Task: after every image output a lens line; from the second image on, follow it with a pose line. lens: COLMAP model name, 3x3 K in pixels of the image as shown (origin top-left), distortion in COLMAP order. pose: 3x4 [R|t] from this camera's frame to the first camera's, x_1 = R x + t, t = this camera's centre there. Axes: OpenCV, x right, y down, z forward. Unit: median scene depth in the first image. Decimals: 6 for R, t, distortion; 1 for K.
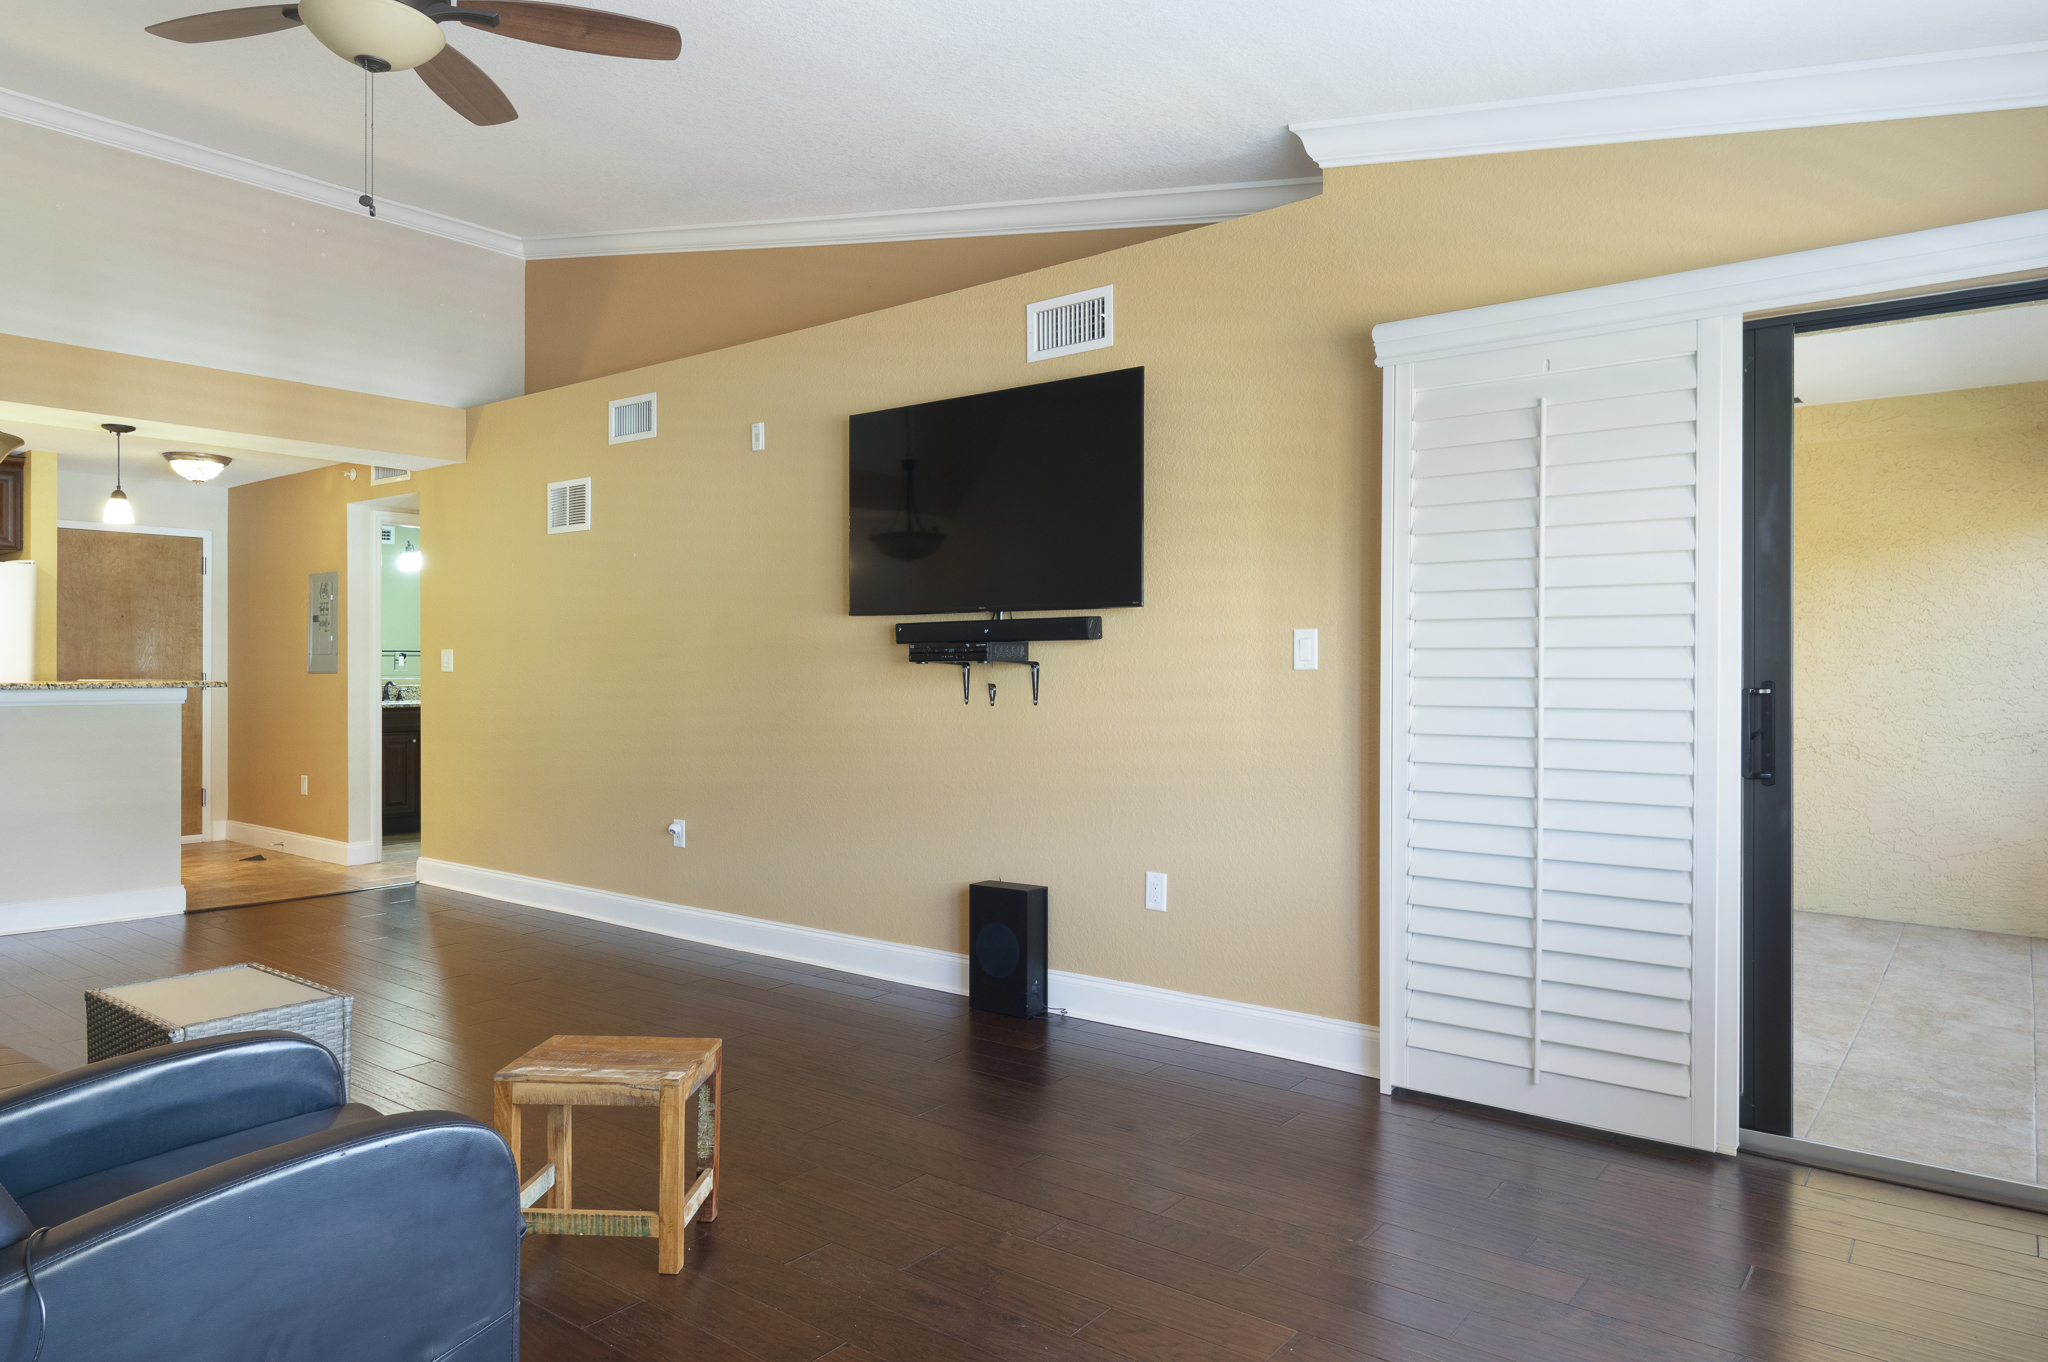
lens RADIAL K [[1259.9, 0, 1024.0], [0, 1259.9, 681.0], [0, 0, 1]] dist [0.004593, 0.001809]
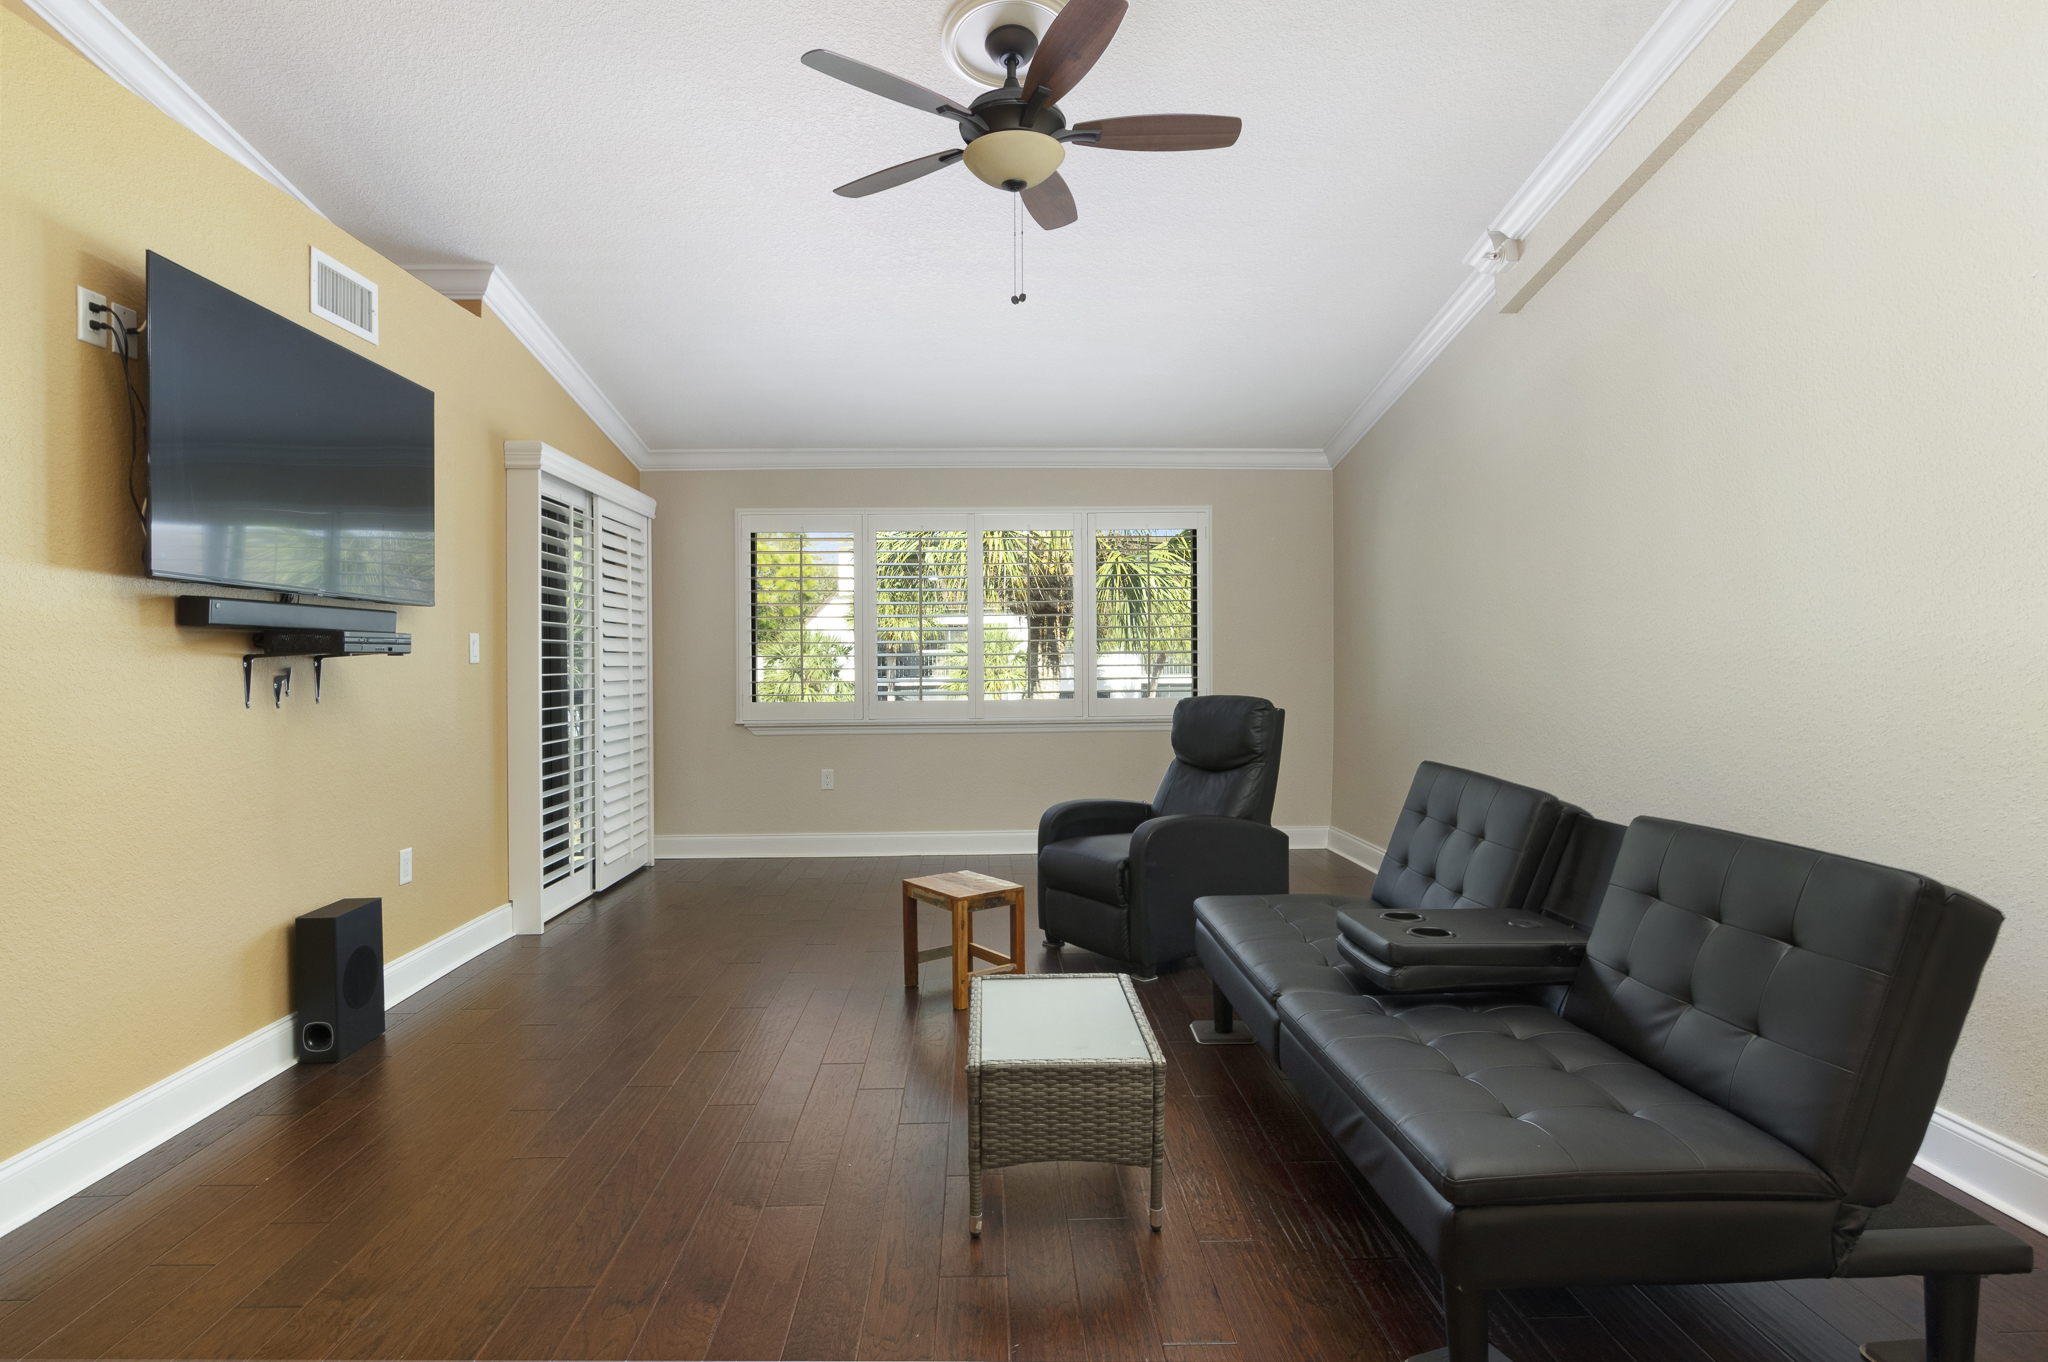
lens RADIAL K [[1089.3, 0, 1017.6], [0, 1089.3, 652.0], [0, 0, 1]] dist [-0.001068, 0.001423]
pose [[-0.639585, 0.011993, 0.768627, -0.653371], [0.014746, 0.999886, -0.003331, -0.004547], [-0.768579, 0.009204, -0.639689, 0.813980]]
